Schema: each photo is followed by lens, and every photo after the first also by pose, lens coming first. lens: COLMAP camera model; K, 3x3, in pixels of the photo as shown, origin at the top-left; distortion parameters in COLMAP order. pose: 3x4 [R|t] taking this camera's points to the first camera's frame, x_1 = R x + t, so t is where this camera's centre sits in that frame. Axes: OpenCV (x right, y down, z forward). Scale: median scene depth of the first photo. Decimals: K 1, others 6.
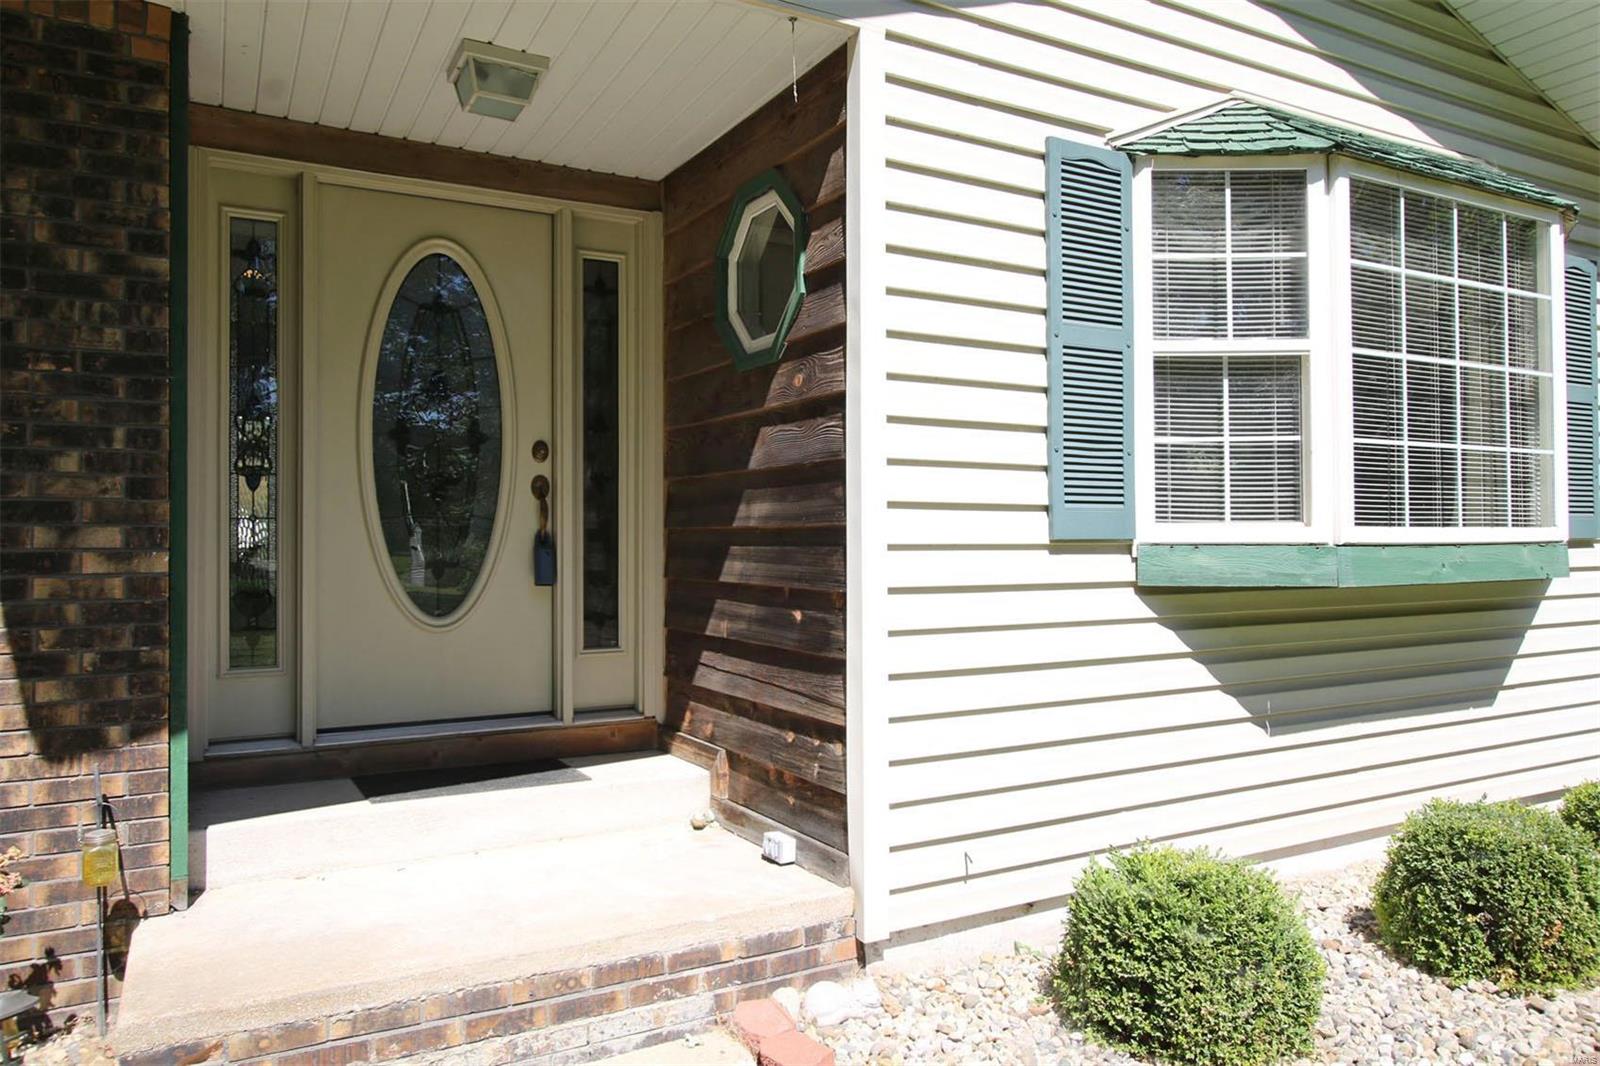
lens RADIAL K [[1195.5, 0, 936.8], [0, 1195.5, 587.6], [0, 0, 1]] dist [0.002628, 0.001496]
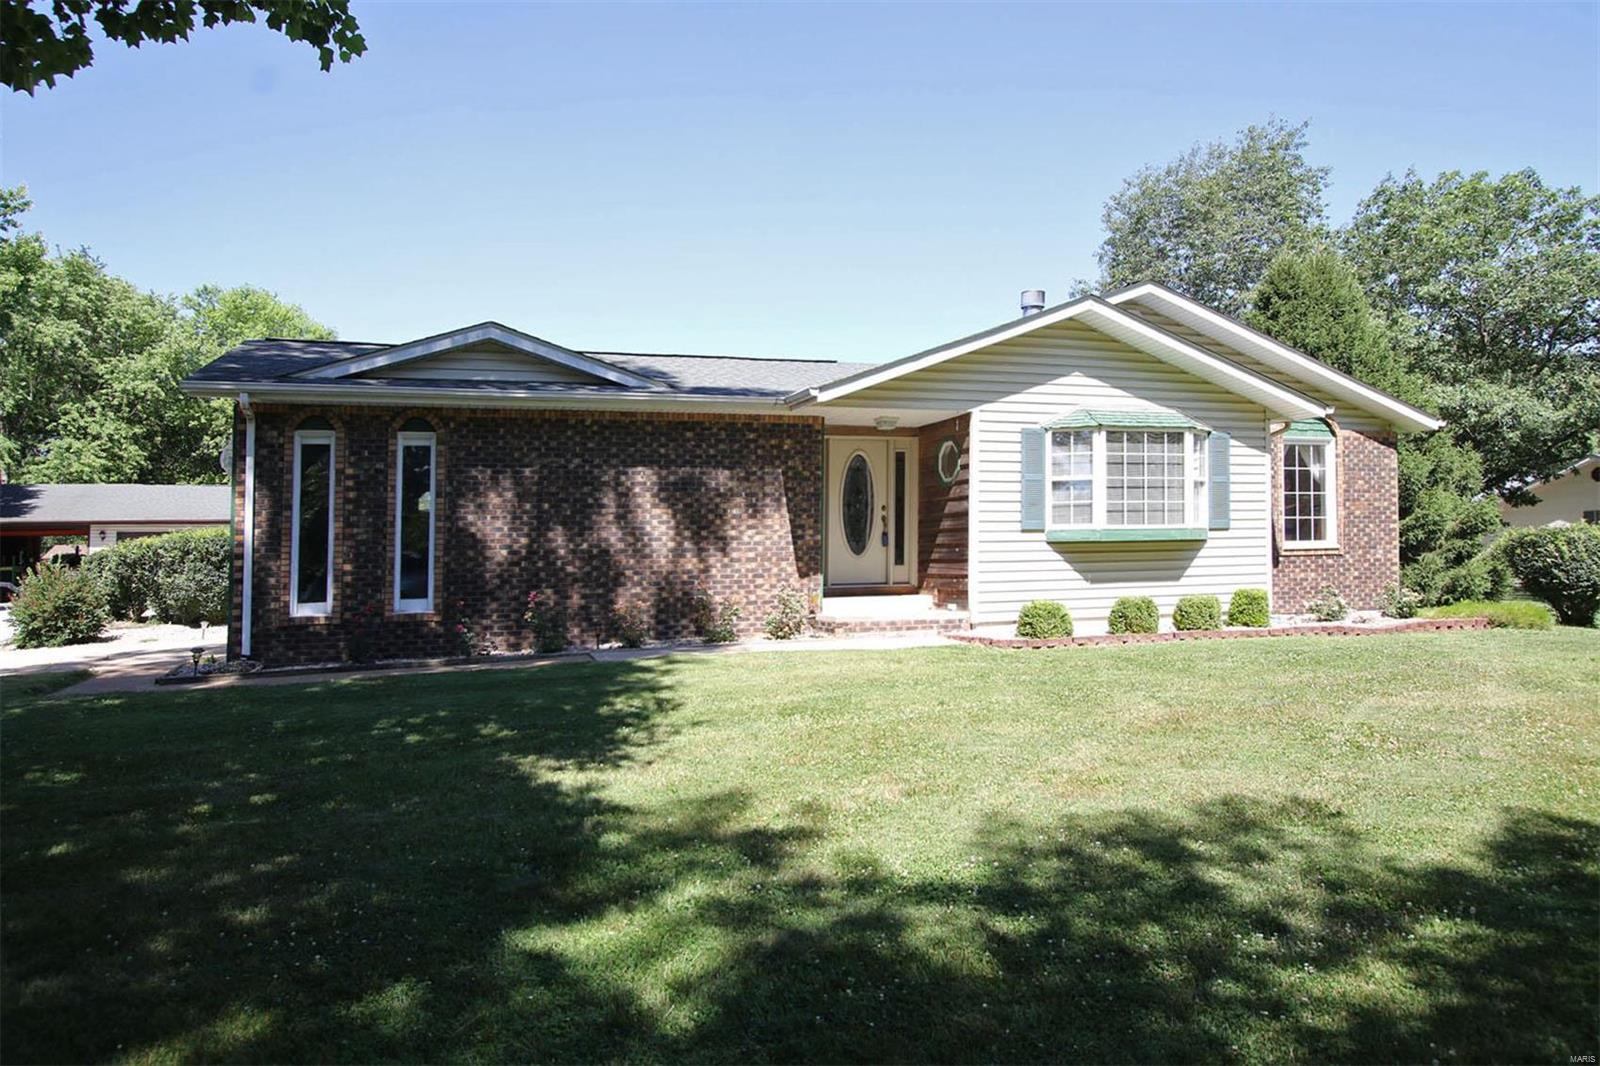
lens RADIAL K [[1035.0, 0, 834.2], [0, 1035.0, 535.0], [0, 0, 1]] dist [-0.008788, 0.000528]
pose [[0.971159, -0.016996, -0.237828, 0.294692], [0.003989, 0.998475, -0.055066, 0.154864], [0.238401, 0.052530, 0.969745, -2.329883]]
